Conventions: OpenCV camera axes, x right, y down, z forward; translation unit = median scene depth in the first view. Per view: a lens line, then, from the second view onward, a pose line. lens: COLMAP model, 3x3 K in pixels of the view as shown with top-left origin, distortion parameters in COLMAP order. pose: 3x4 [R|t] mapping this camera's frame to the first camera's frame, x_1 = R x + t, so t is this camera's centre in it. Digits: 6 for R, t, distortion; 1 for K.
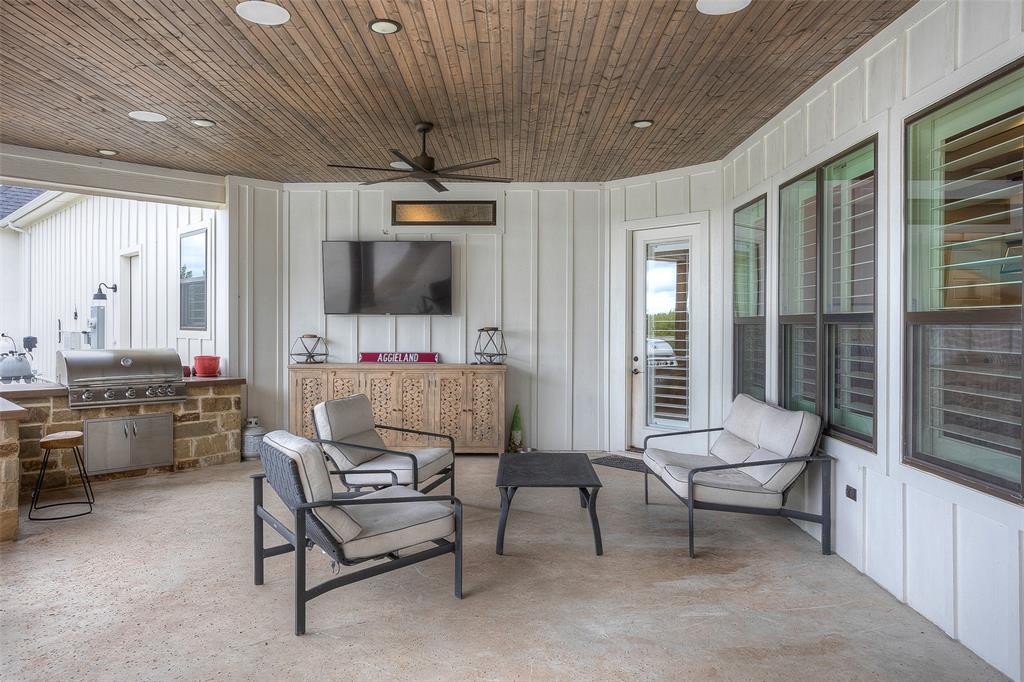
lens RADIAL K [[700.8, 0, 510.6], [0, 700.8, 340.7], [0, 0, 1]] dist [-0.003366, 0.000161]
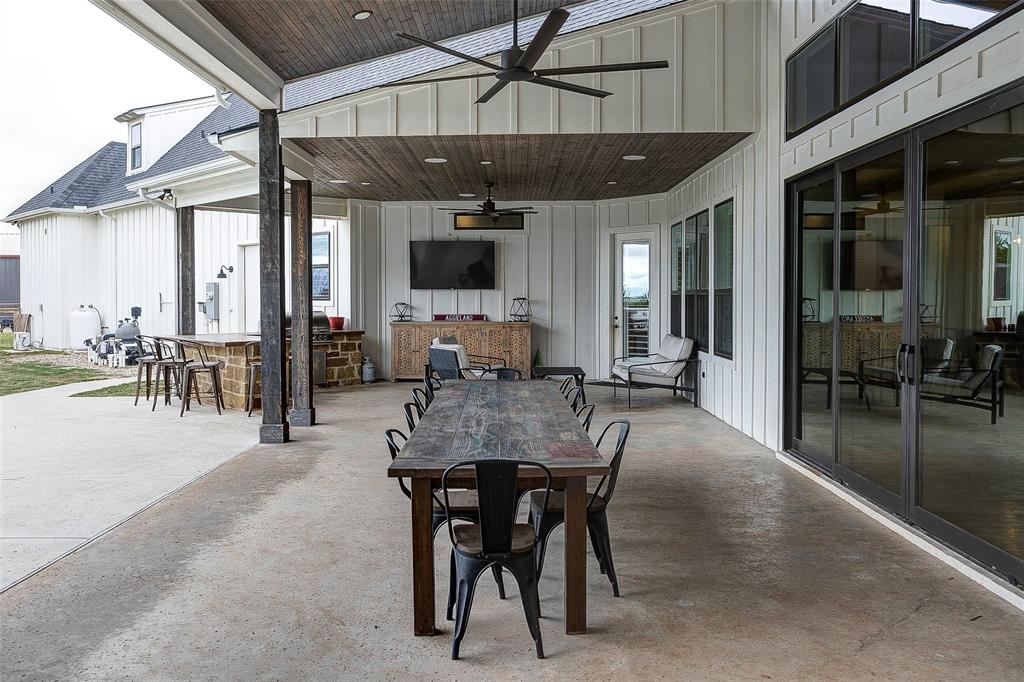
lens RADIAL K [[807.0, 0, 514.8], [0, 807.0, 336.4], [0, 0, 1]] dist [0.004564, -0.000733]
pose [[0.999996, -0.002774, 0.000317, -0.043009], [0.002765, 0.999679, 0.025168, 0.021412], [-0.000387, -0.025167, 0.999683, -0.755058]]
